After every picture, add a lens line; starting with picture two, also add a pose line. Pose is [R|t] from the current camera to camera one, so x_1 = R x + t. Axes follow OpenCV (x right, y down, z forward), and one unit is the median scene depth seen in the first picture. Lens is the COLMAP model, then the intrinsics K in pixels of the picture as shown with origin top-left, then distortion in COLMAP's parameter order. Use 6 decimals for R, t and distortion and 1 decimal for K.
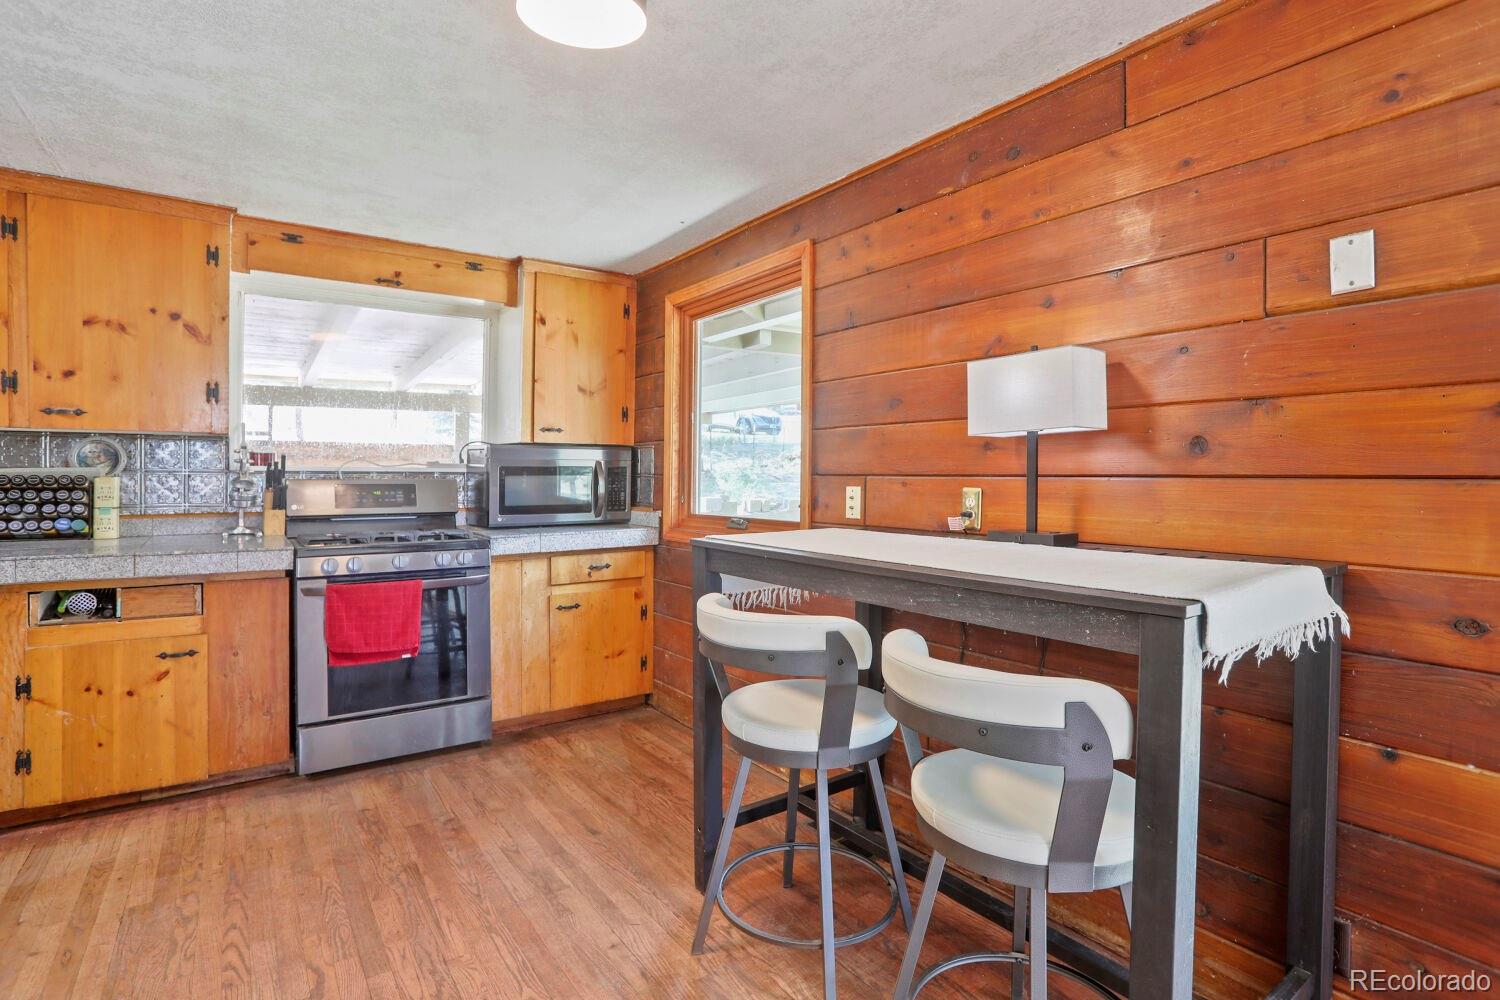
lens RADIAL K [[720.0, 0, 721.5], [0, 720.0, 478.6], [0, 0, 1]] dist [-0.041873, 0.015135]
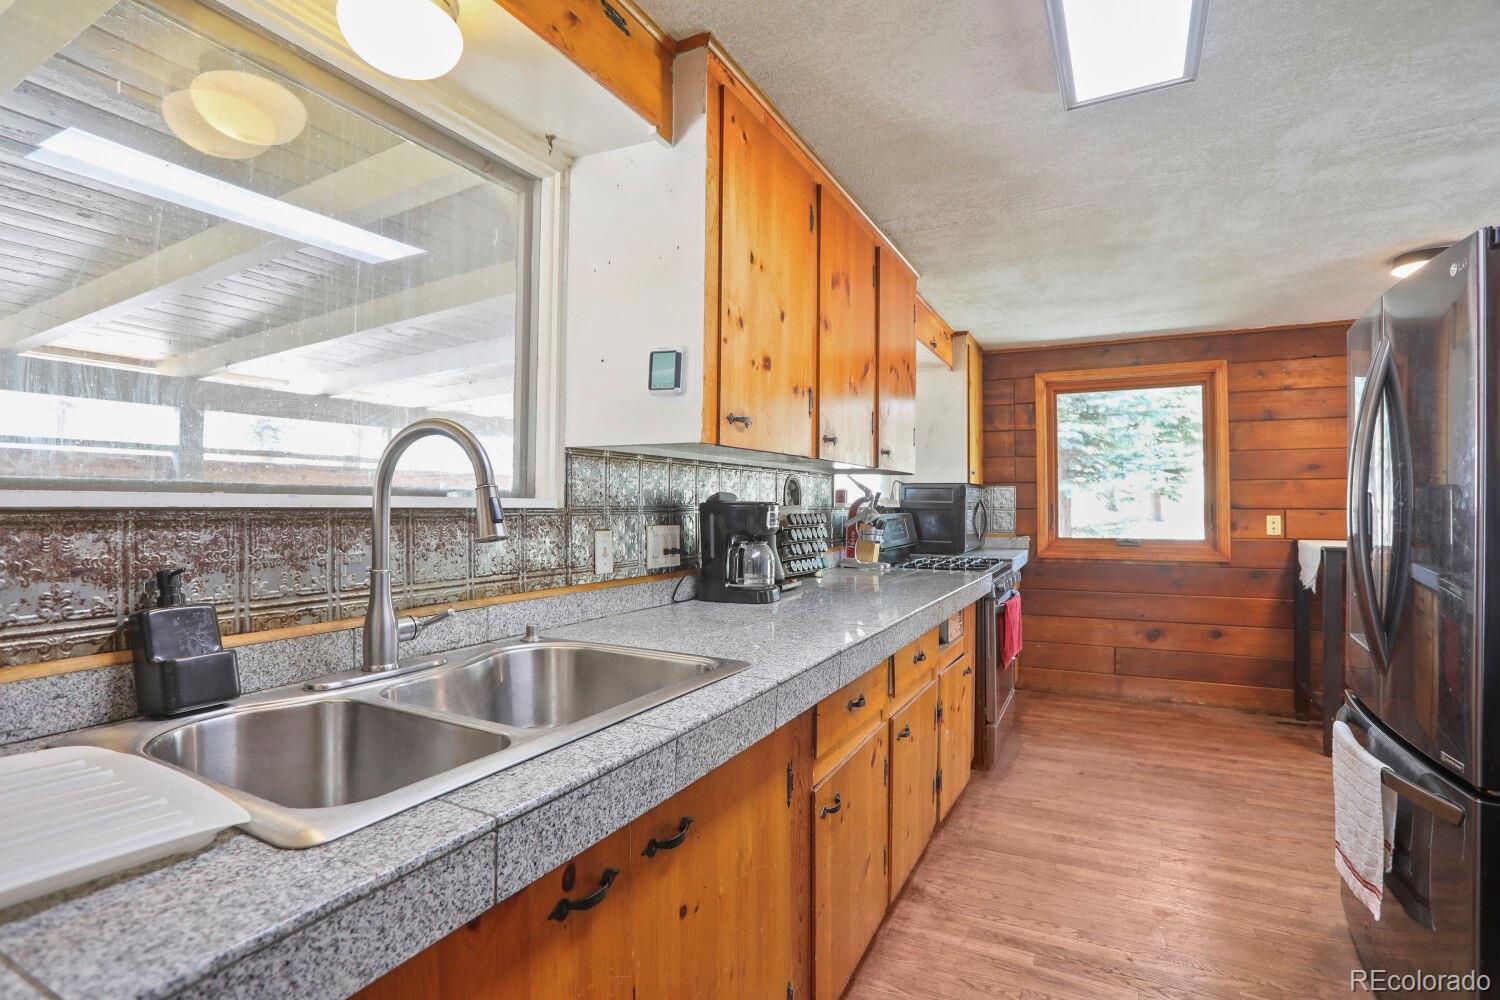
lens RADIAL K [[720.0, 0, 751.4], [0, 720.0, 493.1], [0, 0, 1]] dist [-0.041873, 0.015135]
pose [[0.879355, 0.002798, 0.476158, -1.687382], [0.003143, 0.999927, -0.011682, -0.027727], [-0.476156, 0.011769, 0.879282, 0.149149]]
